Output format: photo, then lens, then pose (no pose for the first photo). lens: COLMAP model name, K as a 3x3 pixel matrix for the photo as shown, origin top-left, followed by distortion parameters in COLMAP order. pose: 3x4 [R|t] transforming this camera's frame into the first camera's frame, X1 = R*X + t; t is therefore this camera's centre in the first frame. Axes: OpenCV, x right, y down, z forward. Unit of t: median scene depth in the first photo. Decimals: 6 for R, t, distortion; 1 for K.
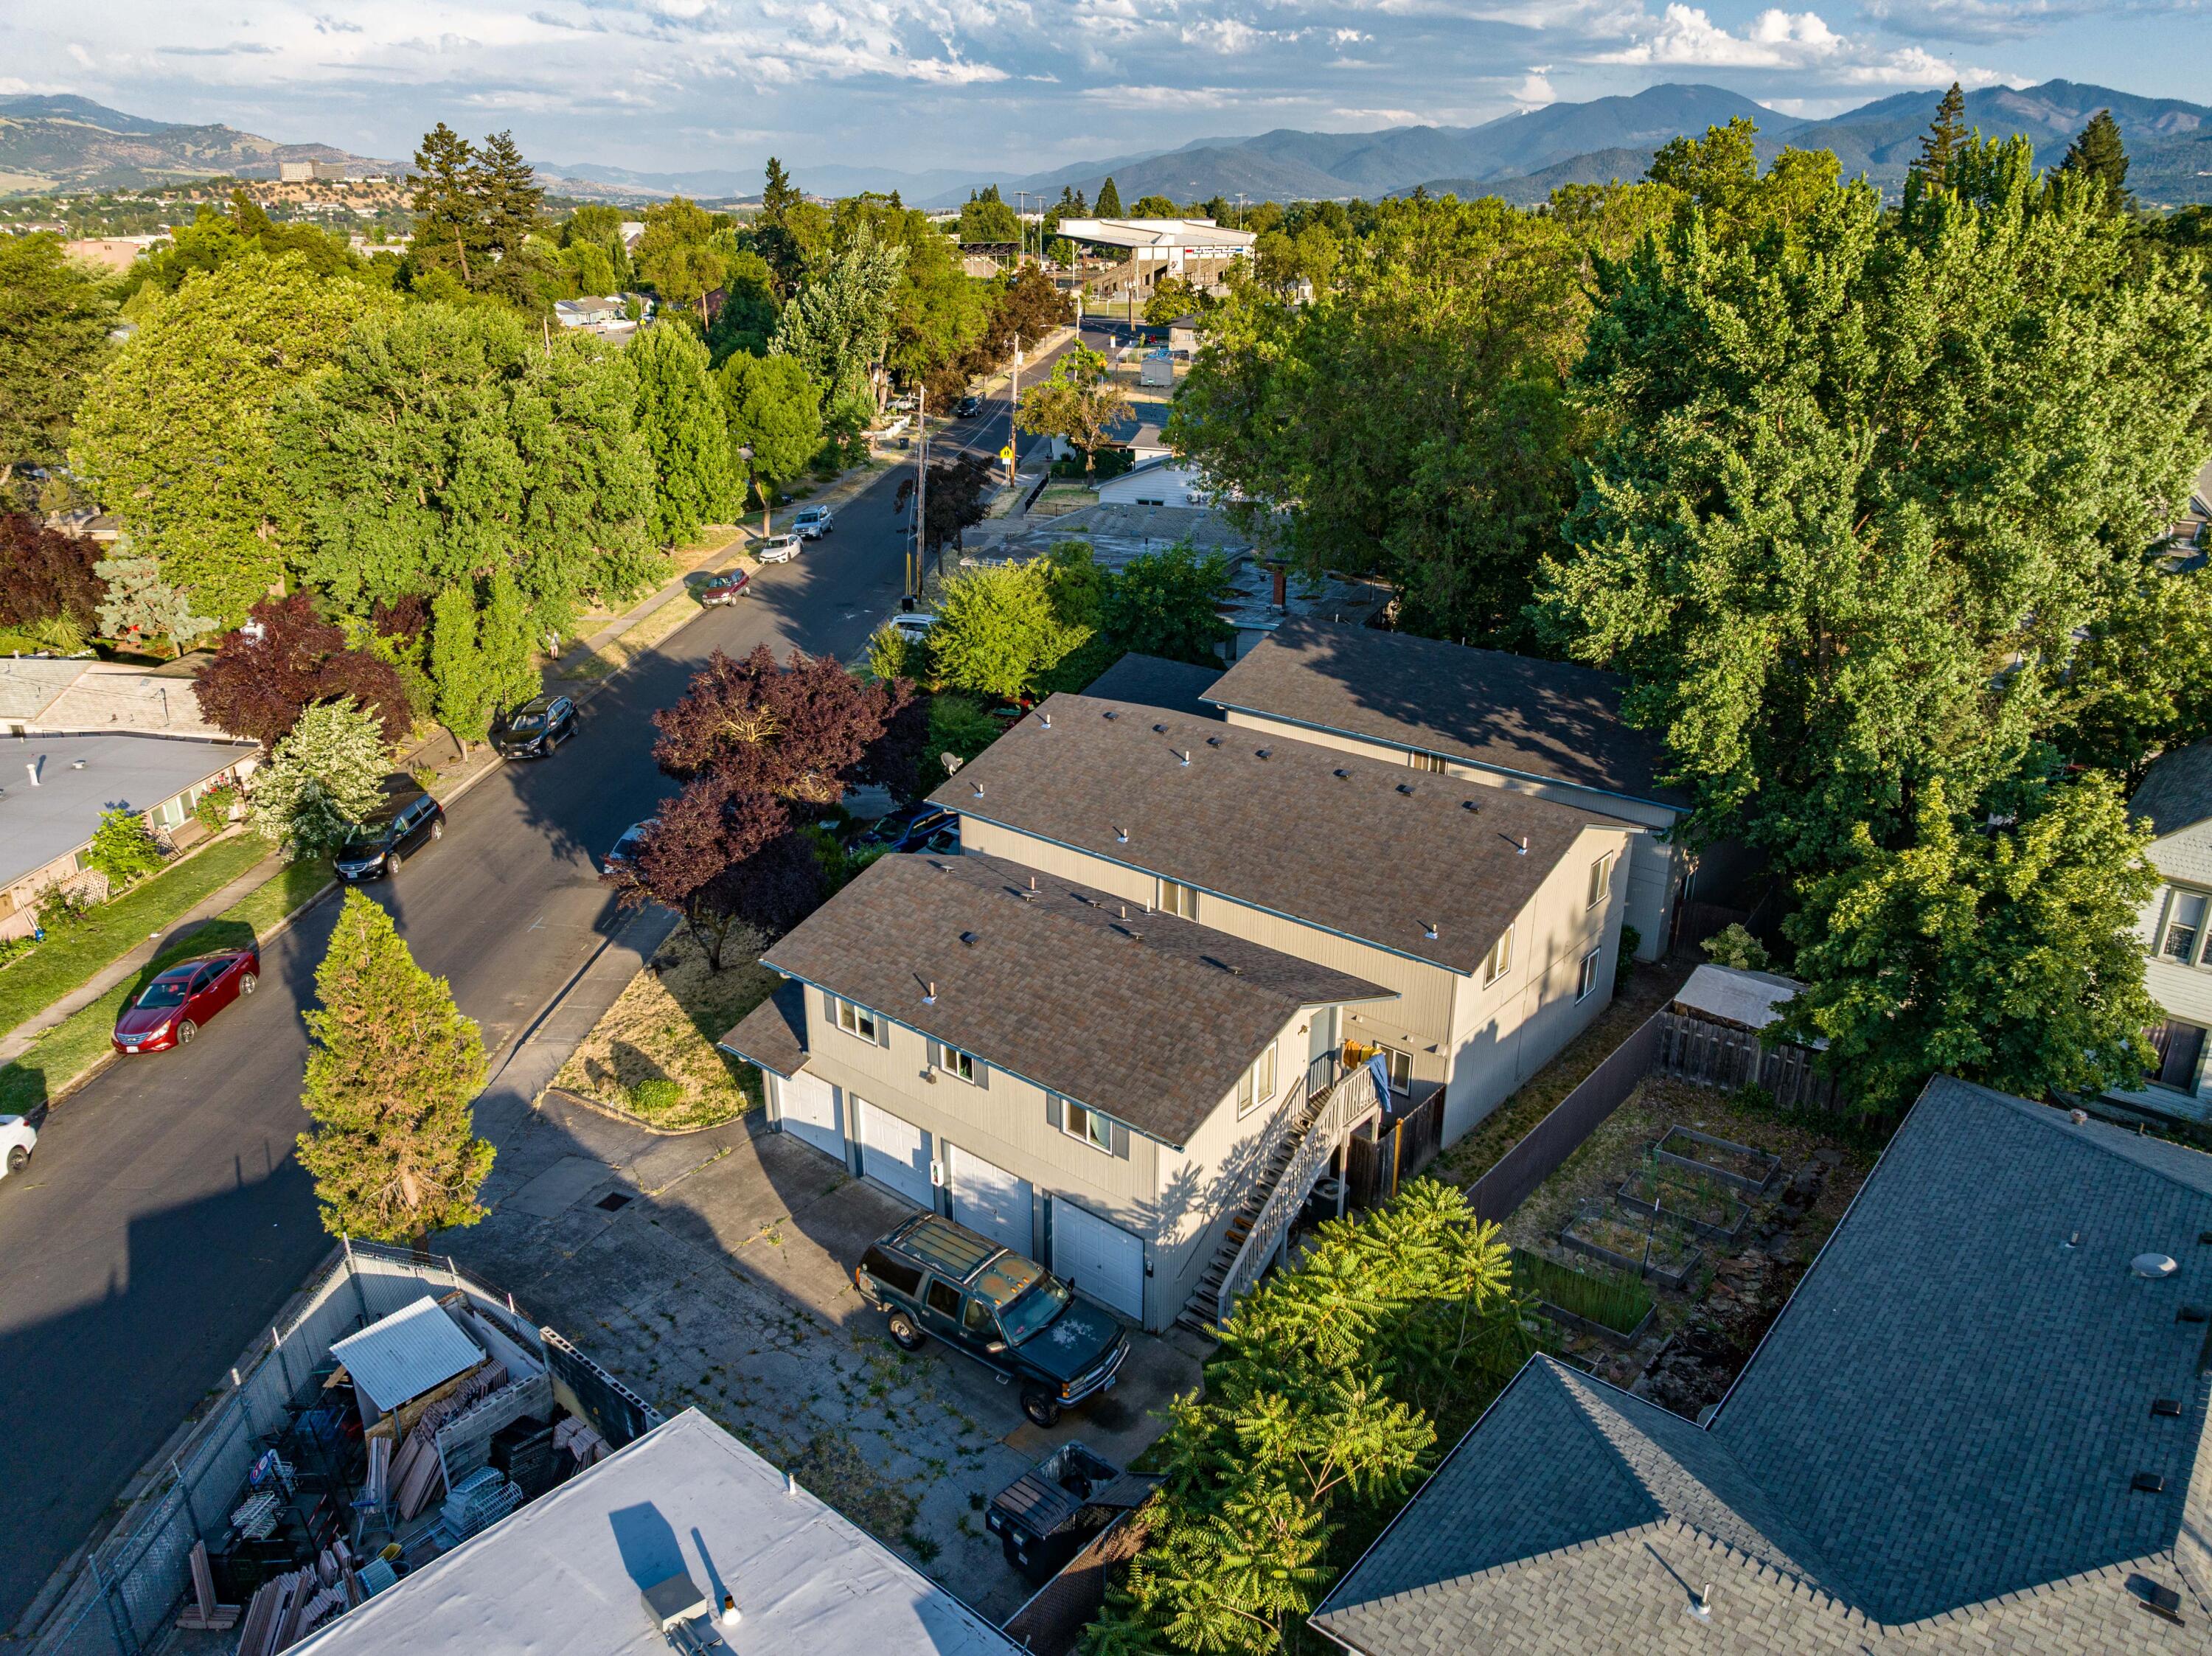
lens RADIAL K [[1572.6, 0, 1119.8], [0, 1572.6, 827.1], [0, 0, 1]] dist [-0.058776, 0.033240]
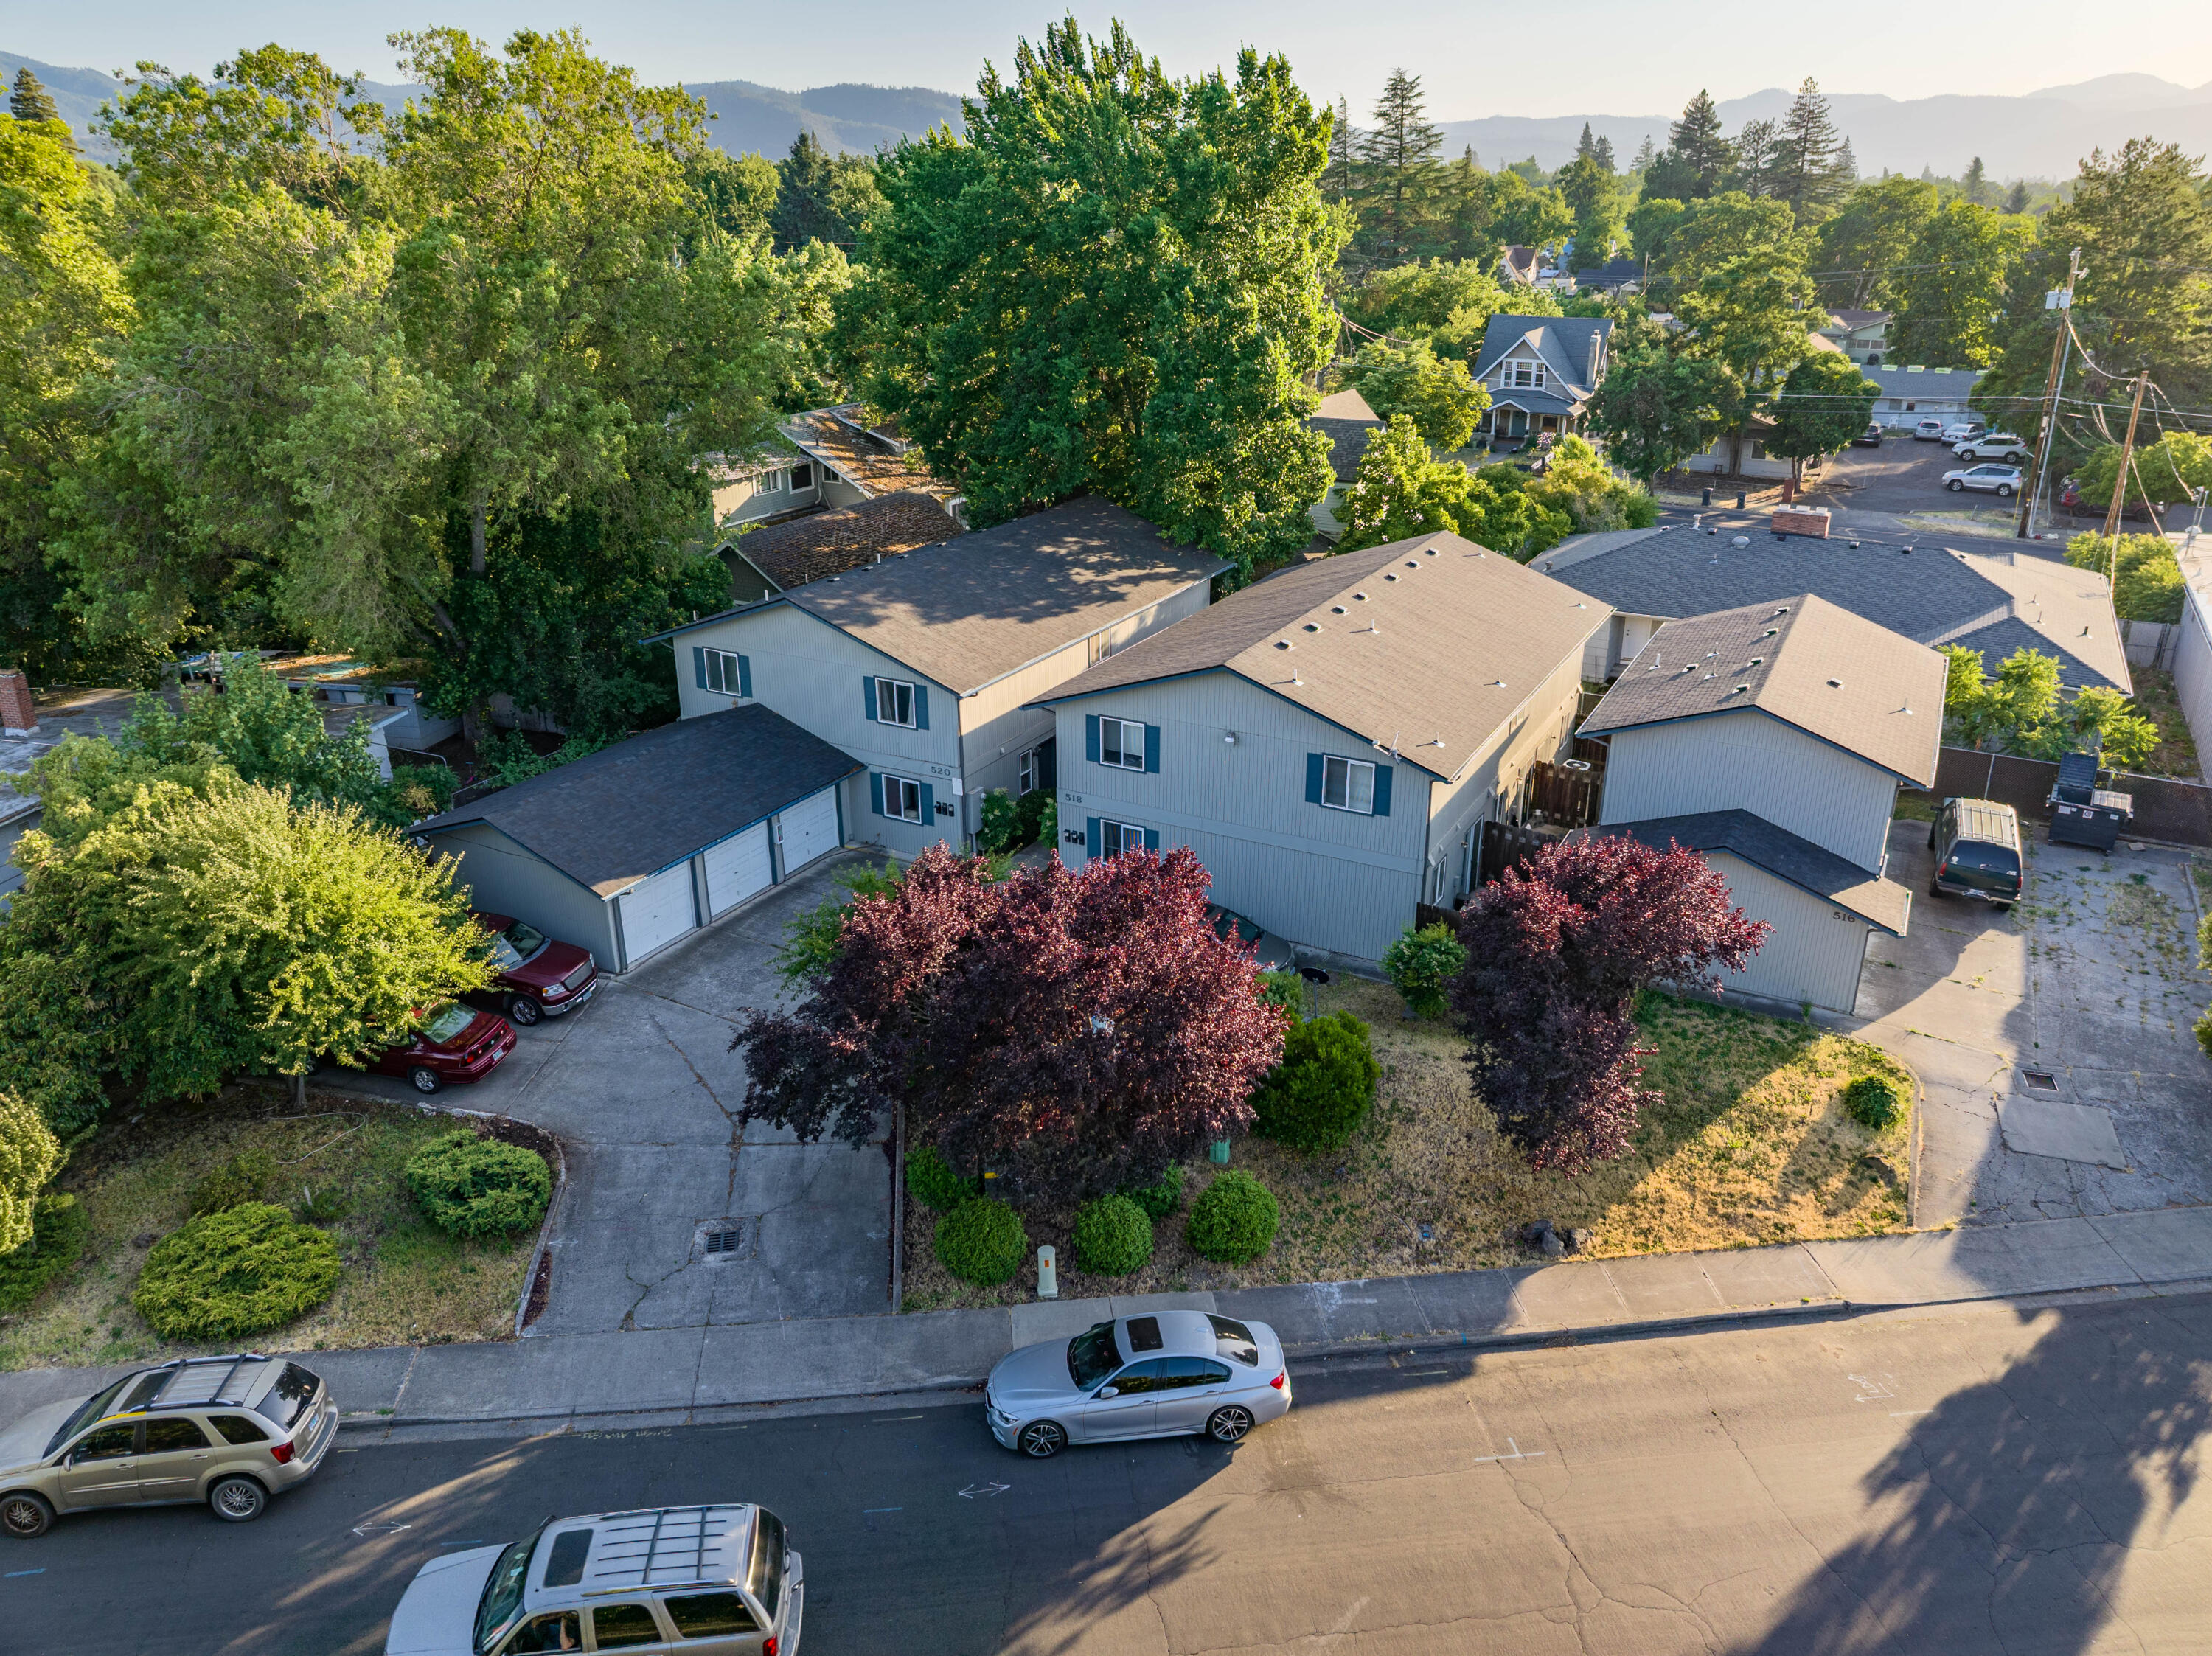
lens RADIAL K [[1572.6, 0, 1121.6], [0, 1572.6, 835.5], [0, 0, 1]] dist [-0.058776, 0.033240]
pose [[-0.208195, -0.376111, 0.902882, -0.746032], [0.357649, 0.829908, 0.428182, -0.359715], [-0.910353, 0.412060, -0.038267, 1.103191]]
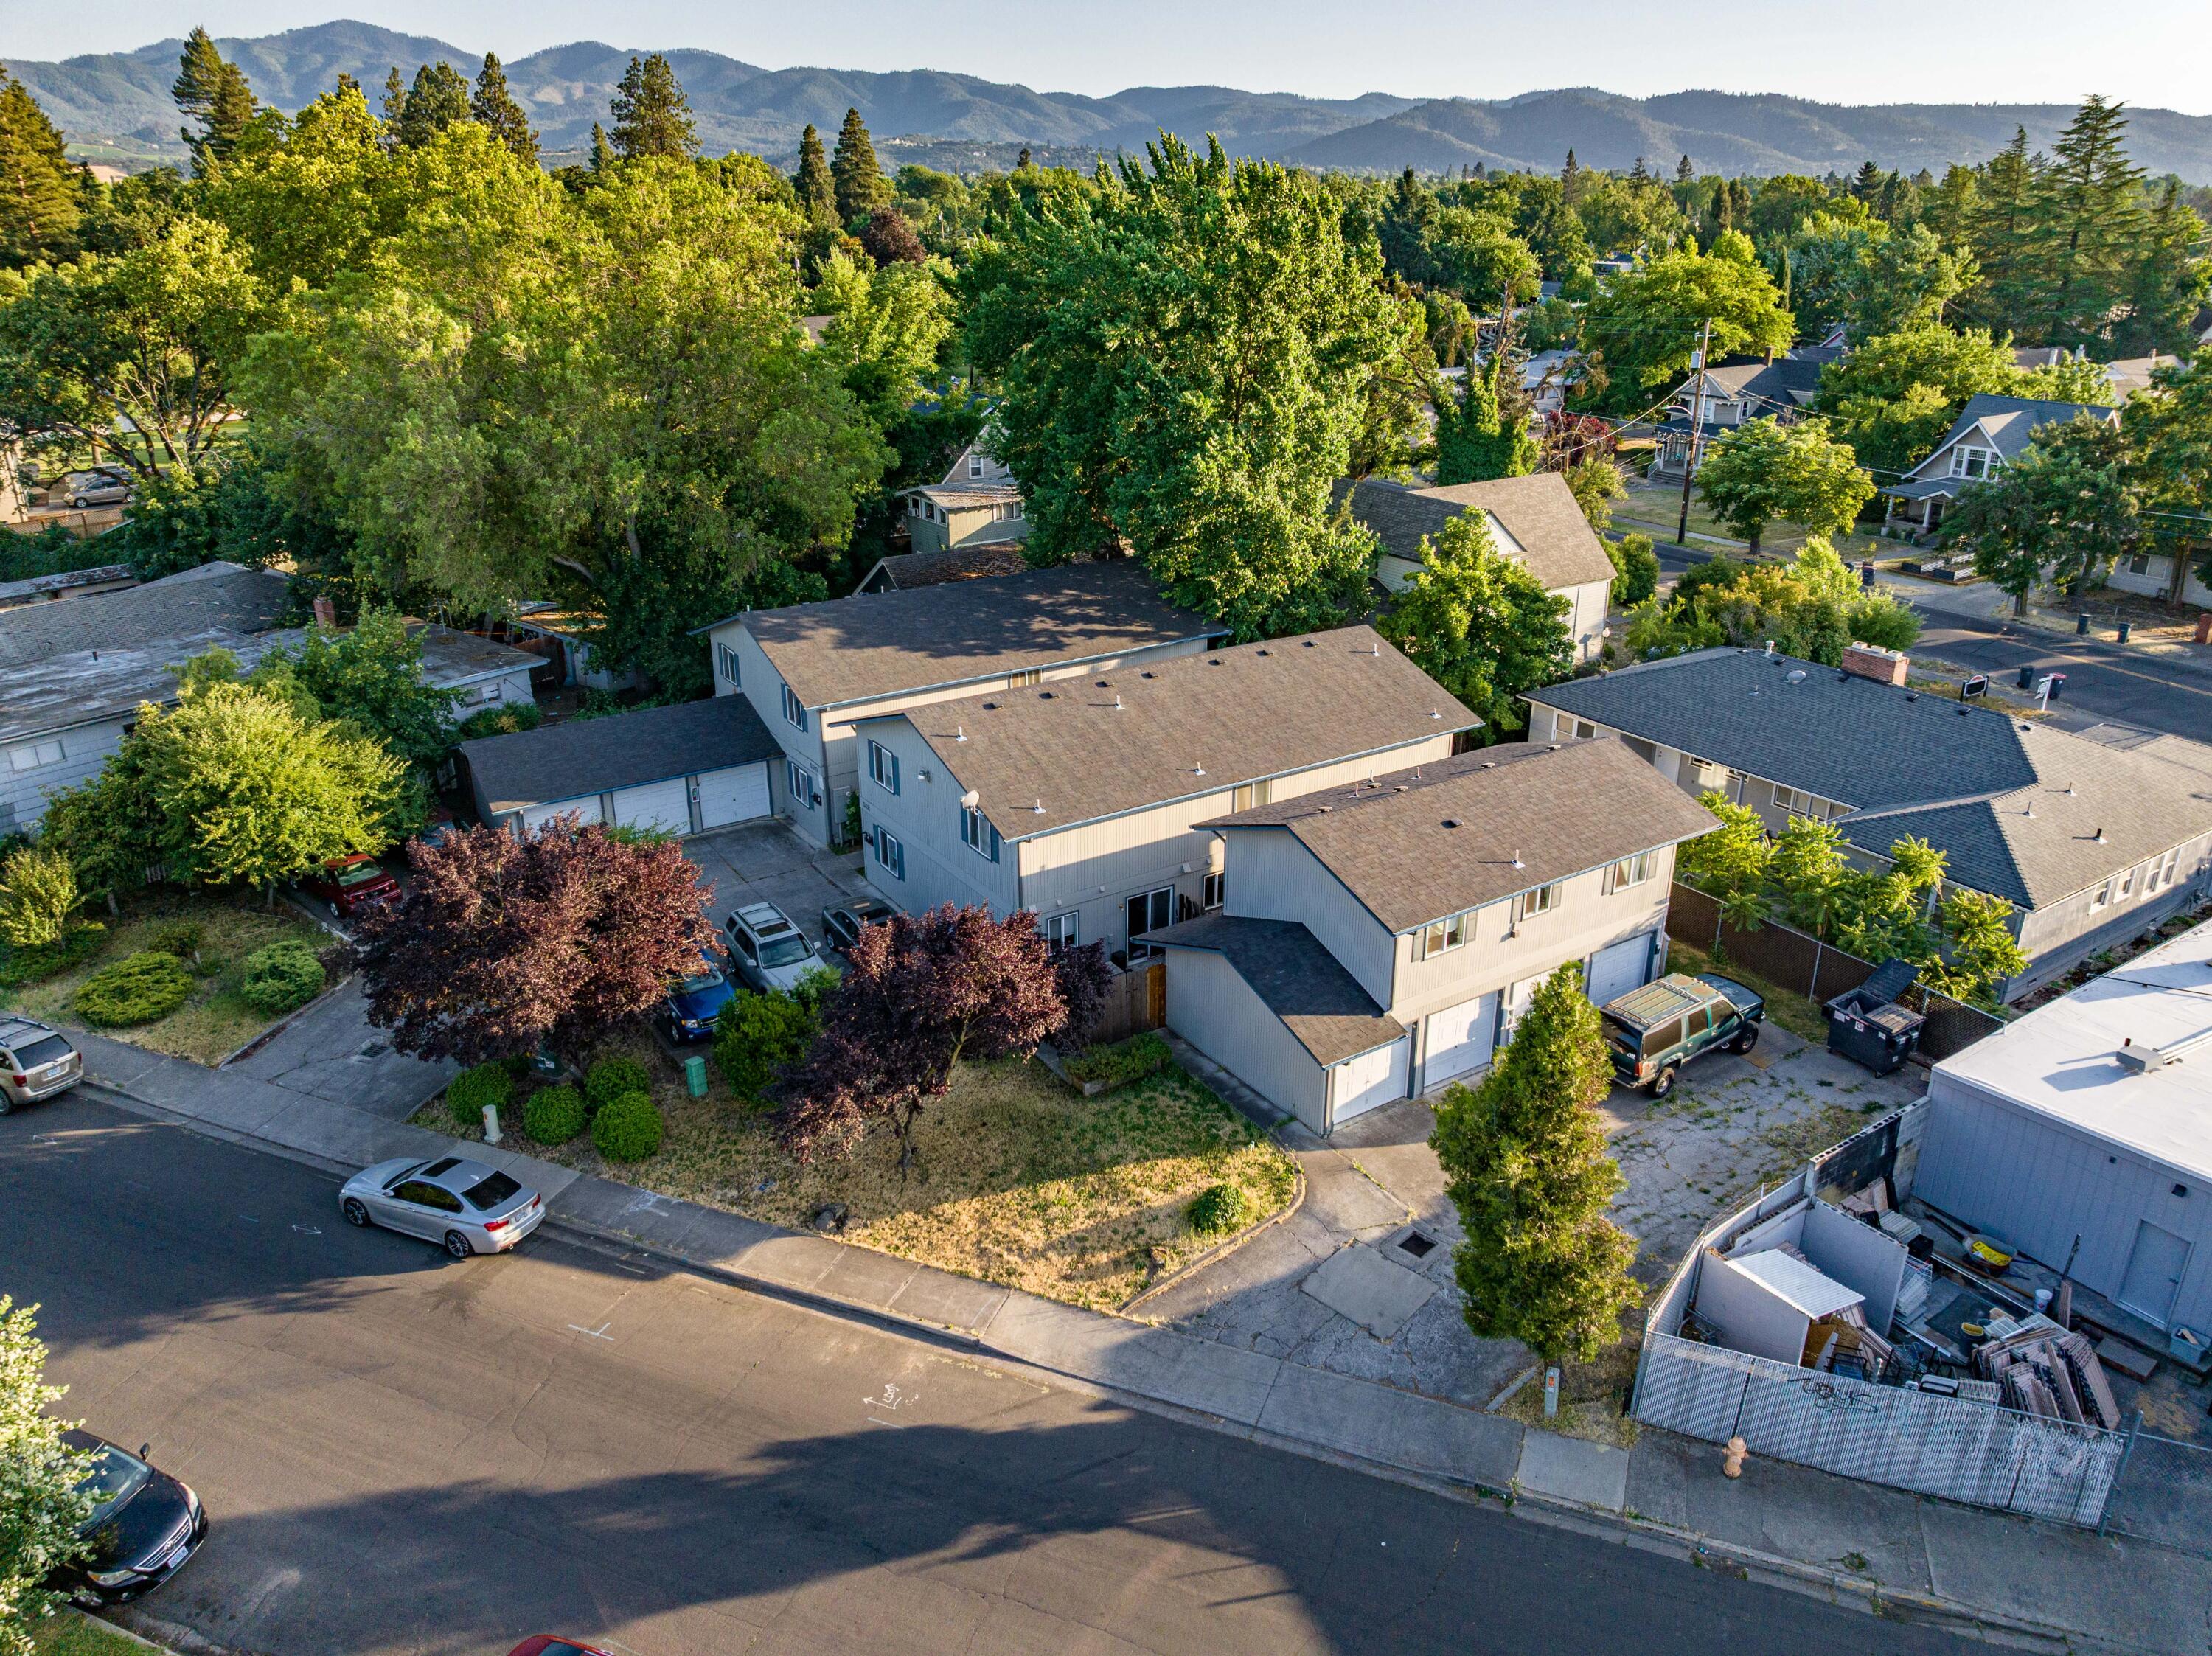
lens RADIAL K [[1572.6, 0, 1108.9], [0, 1572.6, 837.2], [0, 0, 1]] dist [-0.058776, 0.033240]
pose [[0.285067, -0.366910, 0.885502, -0.835482], [0.350570, 0.899737, 0.259950, -0.215271], [-0.892097, 0.236327, 0.385113, 0.557459]]
